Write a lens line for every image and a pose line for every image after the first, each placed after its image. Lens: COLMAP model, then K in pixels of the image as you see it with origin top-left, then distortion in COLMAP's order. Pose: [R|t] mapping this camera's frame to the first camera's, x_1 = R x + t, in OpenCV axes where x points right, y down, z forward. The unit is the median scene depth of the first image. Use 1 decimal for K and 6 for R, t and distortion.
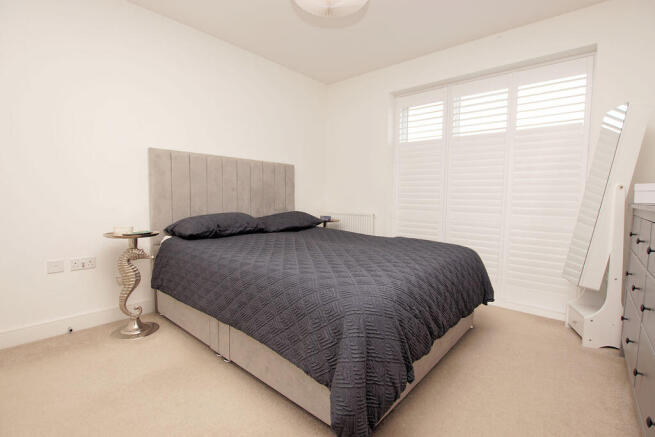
lens RADIAL K [[297.8, 0, 328.6], [0, 297.8, 208.1], [0, 0, 1]] dist [-0.000011, -0.000088]
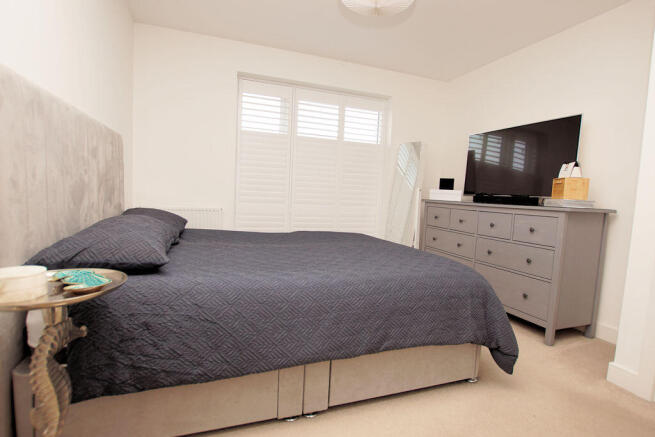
lens RADIAL K [[302.8, 0, 324.7], [0, 302.8, 220.4], [0, 0, 1]] dist [-0.031047, -0.000110]
pose [[0.506865, -0.066297, 0.859472, -0.563274], [0.008810, 0.997384, 0.071740, -0.007727], [-0.861980, -0.028790, 0.506124, 0.379409]]
